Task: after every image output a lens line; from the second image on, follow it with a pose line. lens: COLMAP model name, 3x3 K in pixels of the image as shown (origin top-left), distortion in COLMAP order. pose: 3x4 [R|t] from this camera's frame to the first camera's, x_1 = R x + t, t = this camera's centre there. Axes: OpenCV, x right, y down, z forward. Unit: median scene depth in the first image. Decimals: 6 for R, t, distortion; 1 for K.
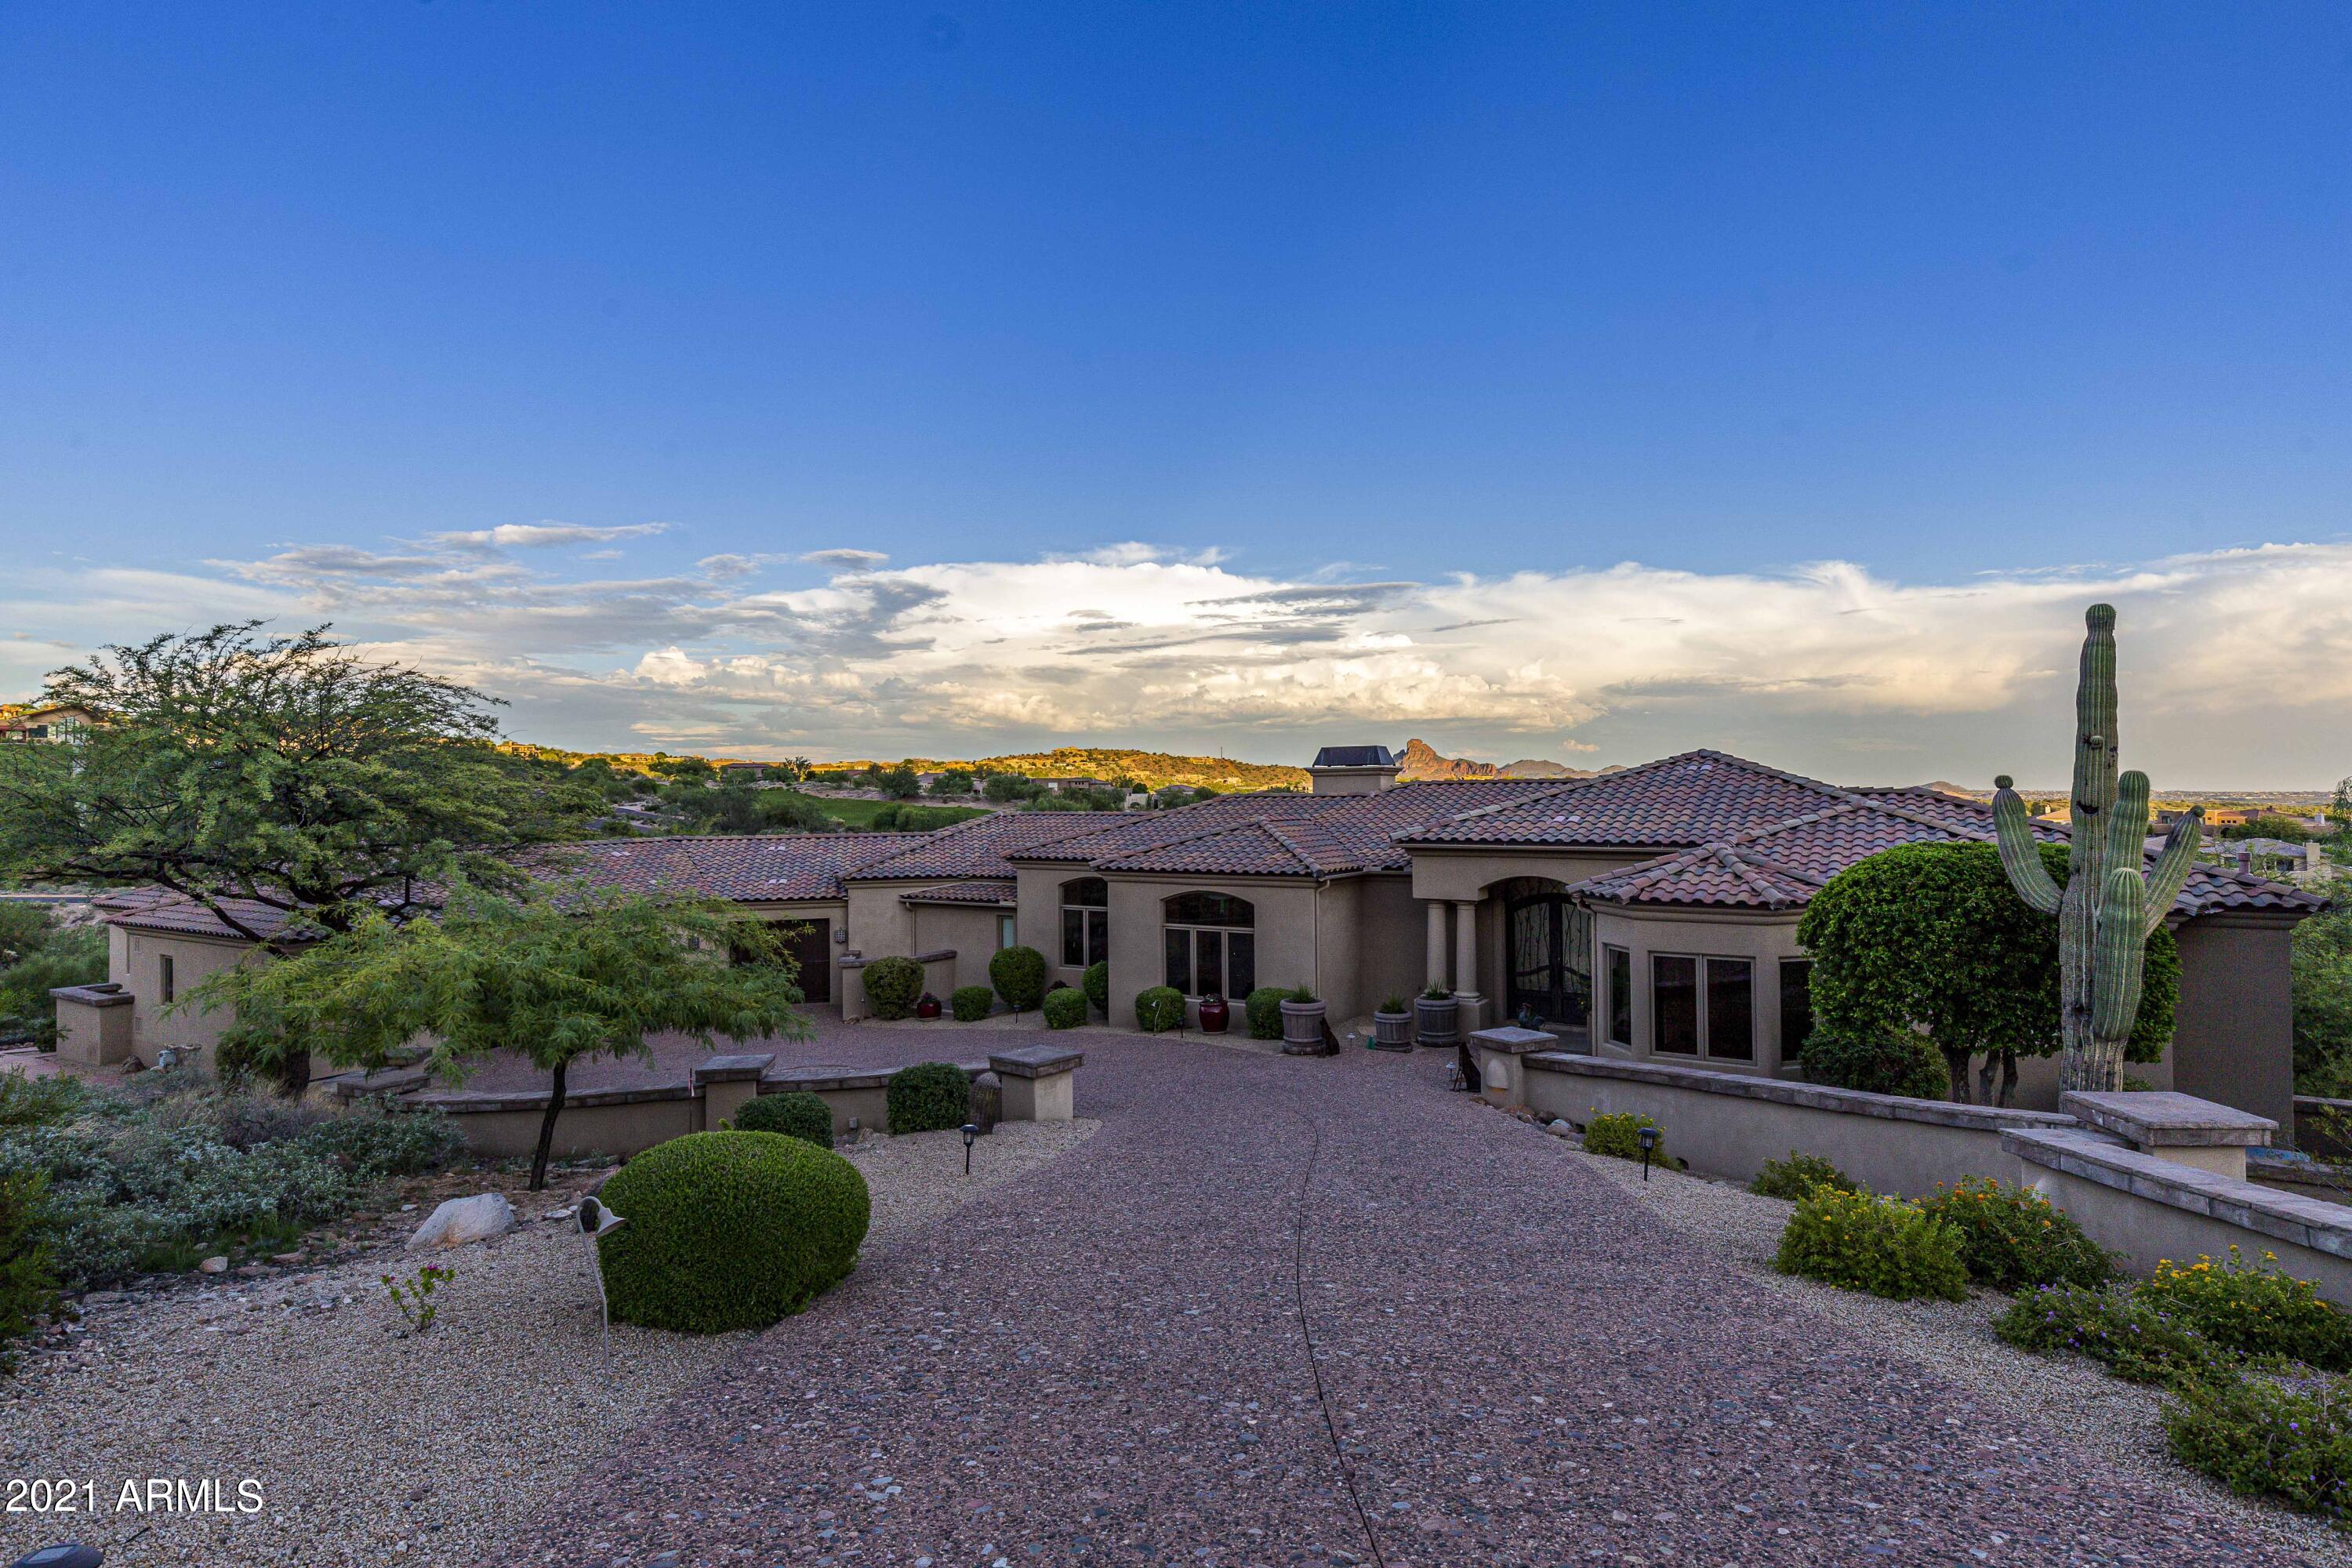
lens RADIAL K [[1200.7, 0, 1210.9], [0, 1200.7, 743.0], [0, 0, 1]] dist [-0.005819, -0.001534]
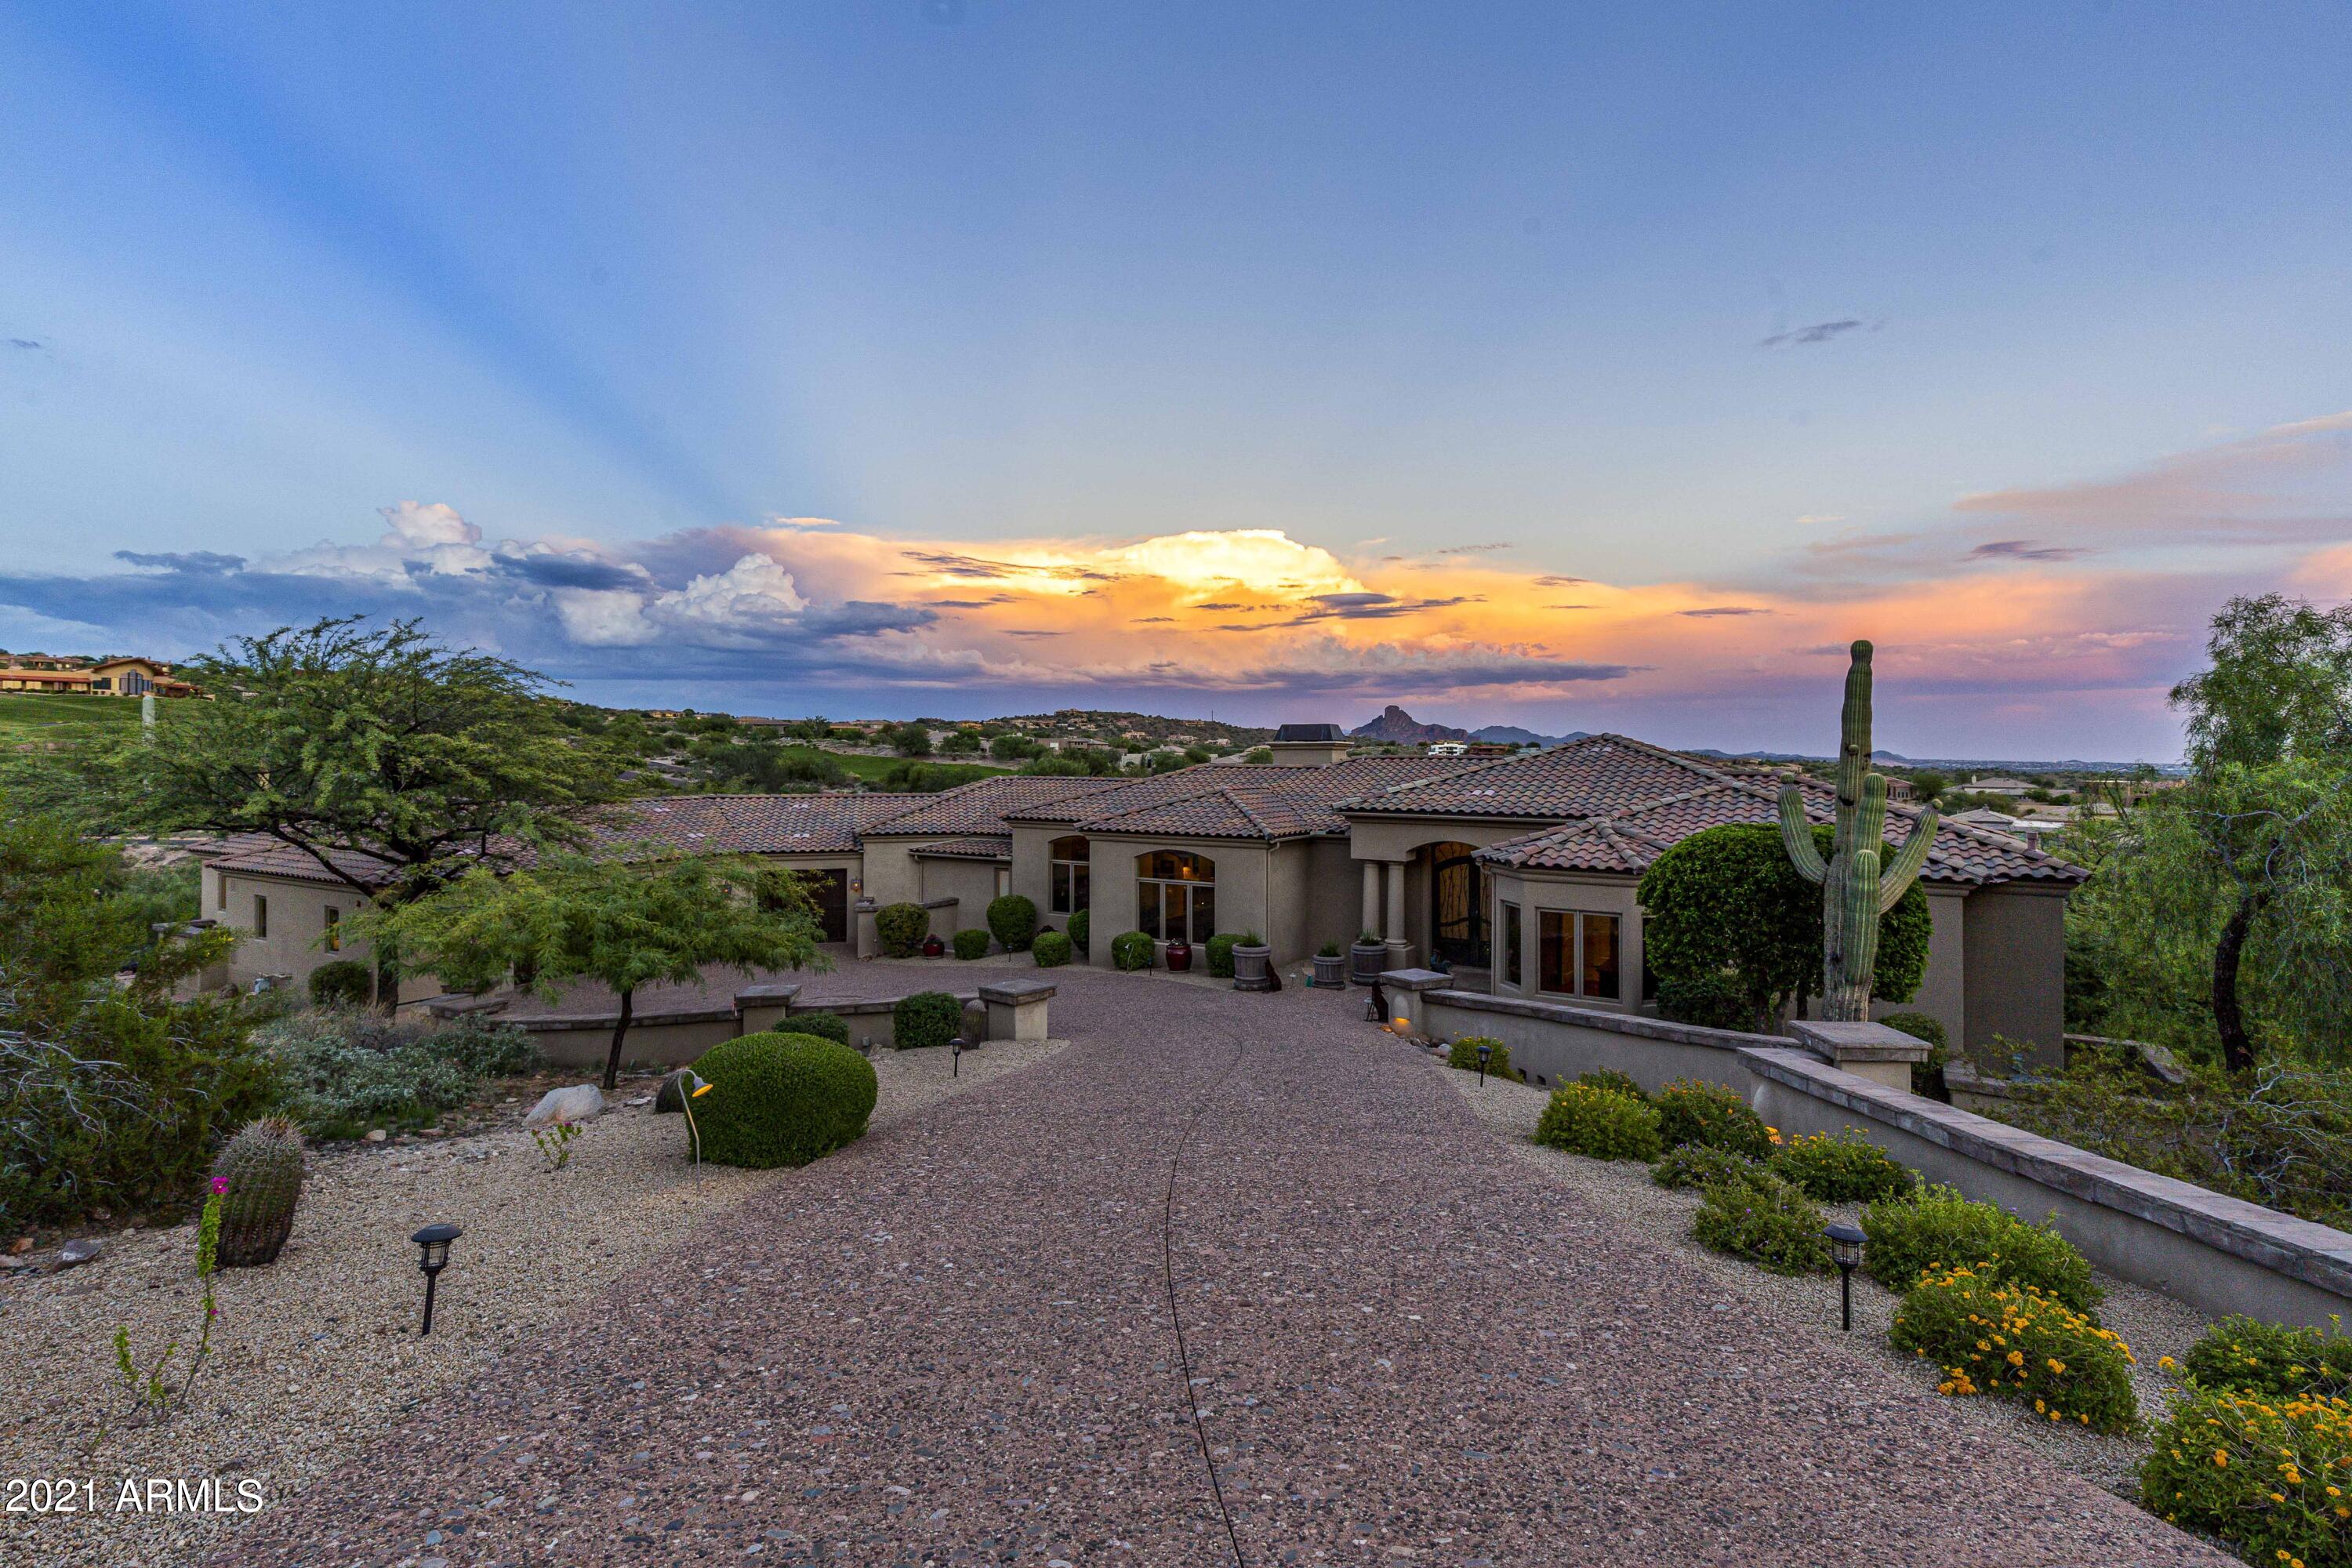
lens RADIAL K [[1117.9, 0, 1212.2], [0, 1117.9, 743.8], [0, 0, 1]] dist [0.001468, 0.000554]
pose [[0.999879, 0.013104, 0.008398, 0.027249], [-0.013377, 0.999354, 0.033345, -0.018844], [-0.007956, -0.033454, 0.999409, -0.088815]]
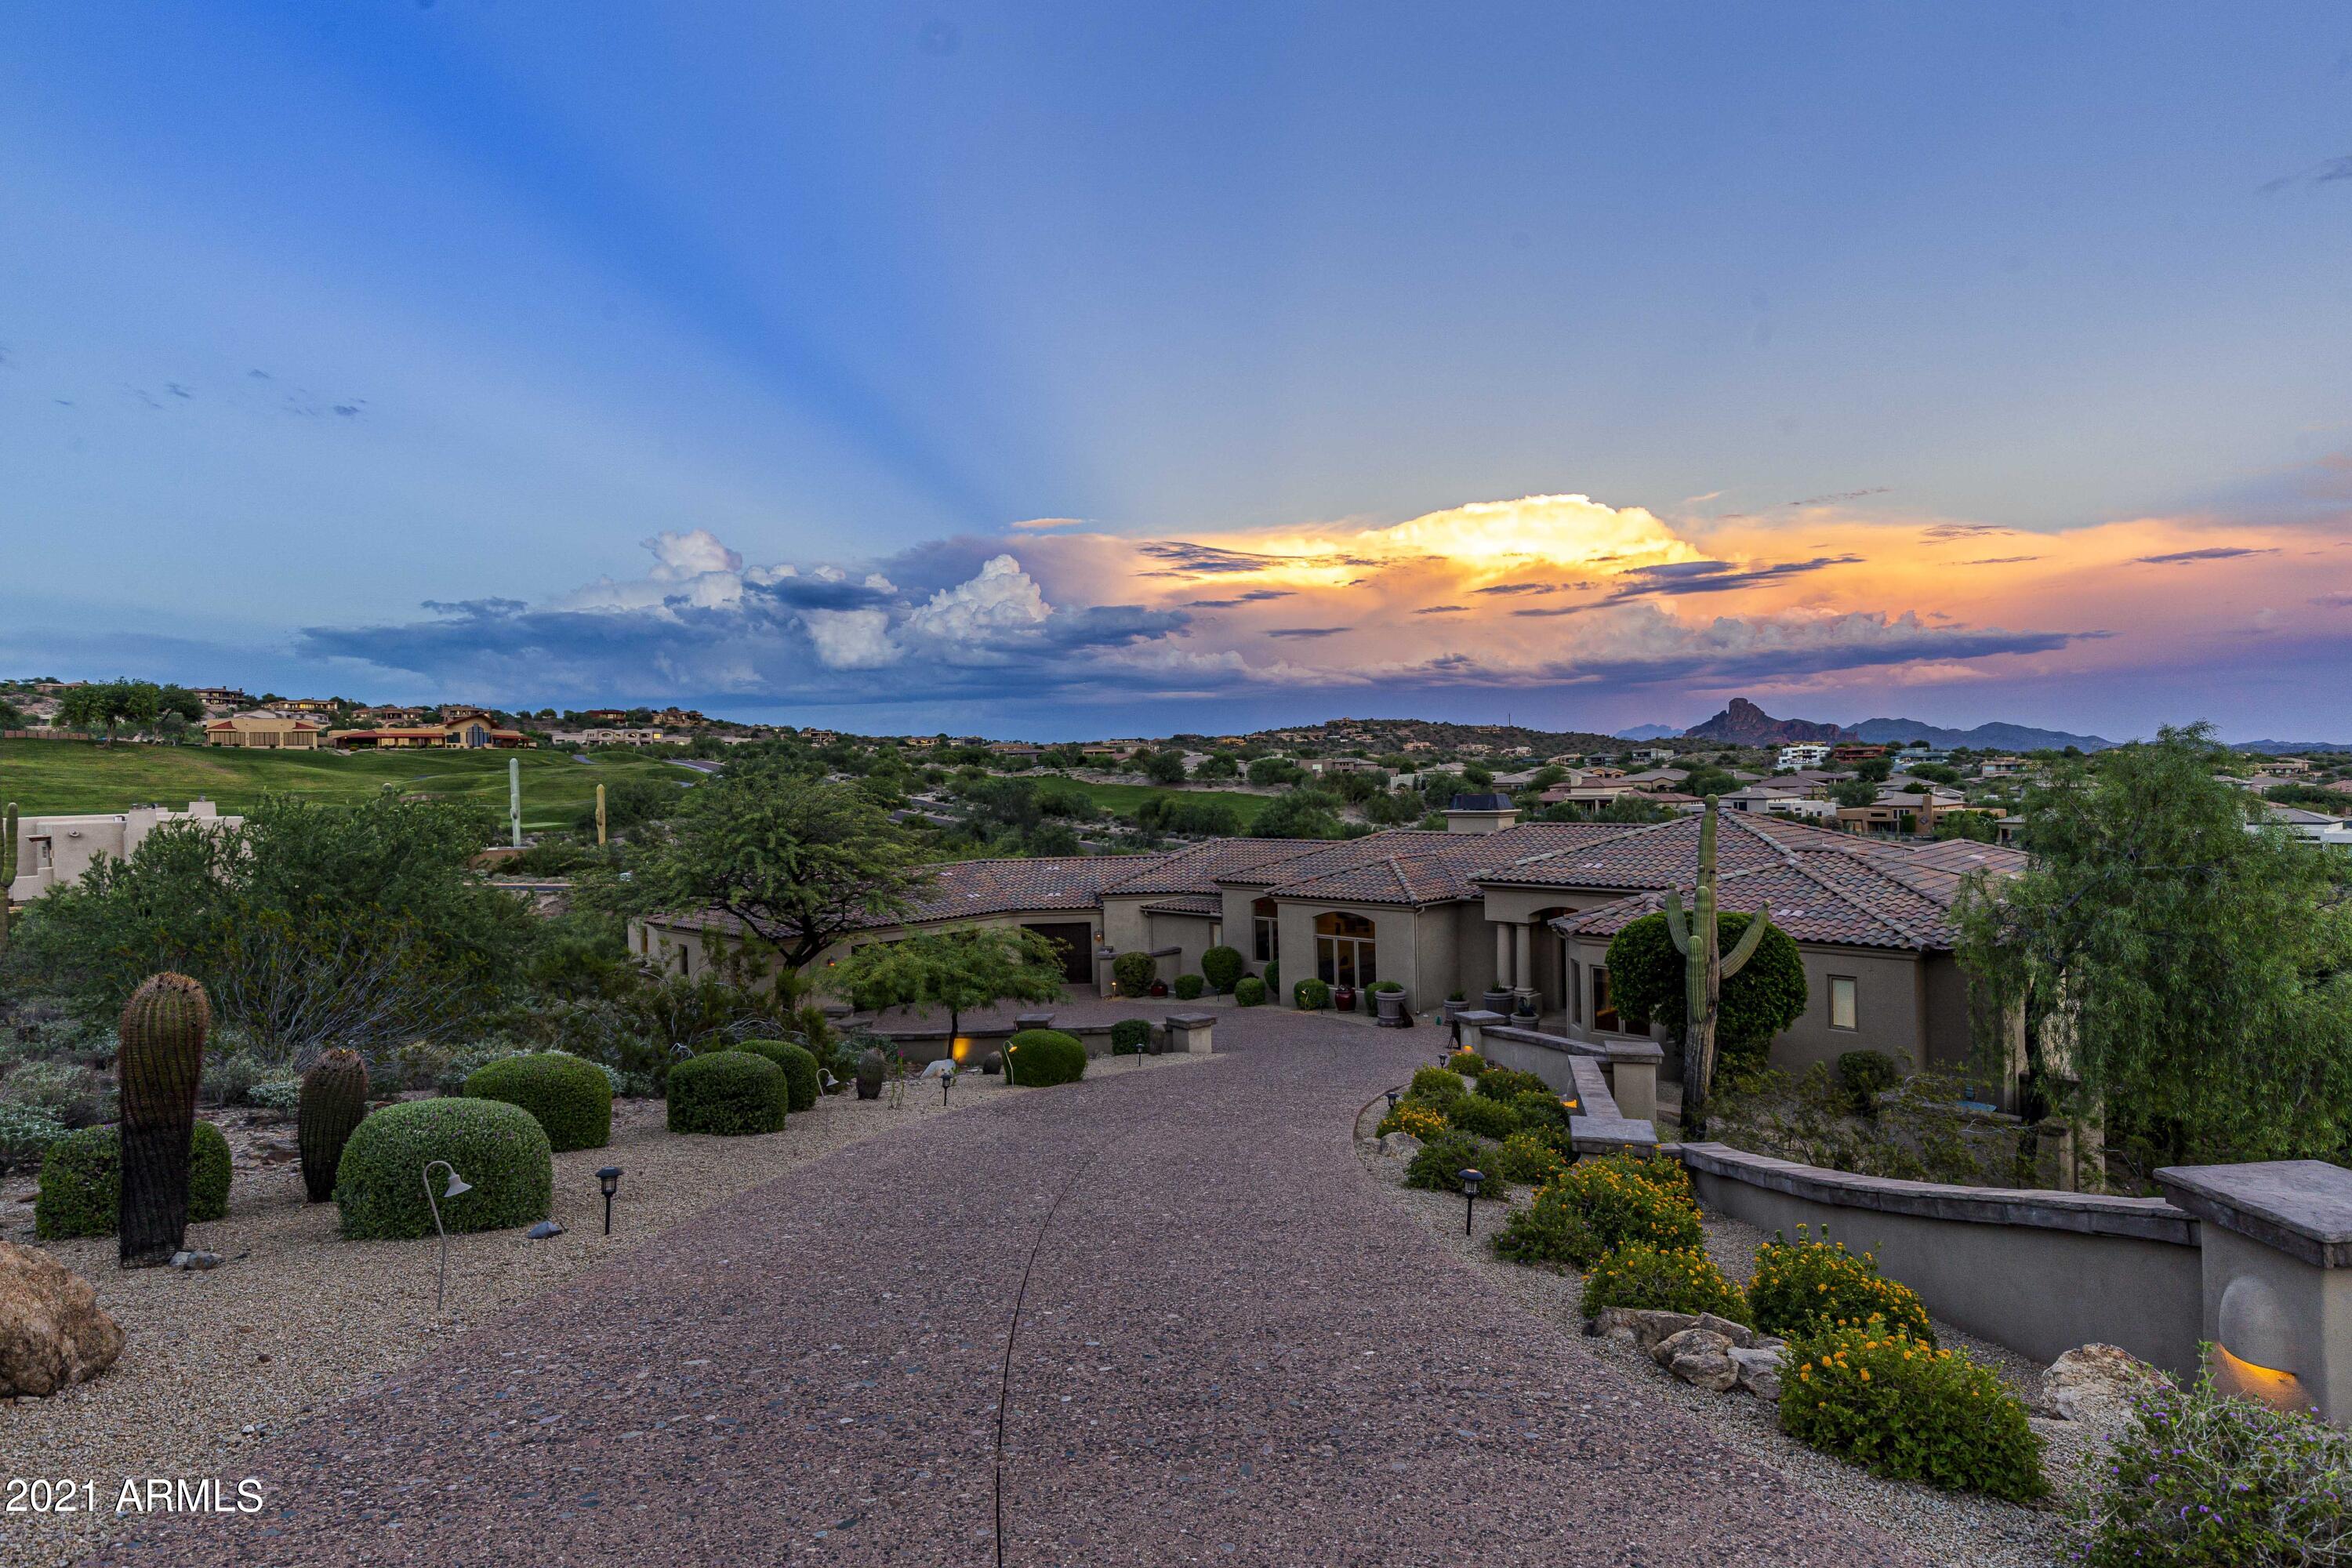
lens RADIAL K [[1291.9, 0, 1197.5], [0, 1291.9, 776.1], [0, 0, 1]] dist [-0.000428, 0.001222]
pose [[0.972683, -0.013350, -0.231755, 0.224350], [0.025321, 0.998490, 0.048755, -0.139232], [0.230754, -0.053292, 0.971552, -0.613277]]
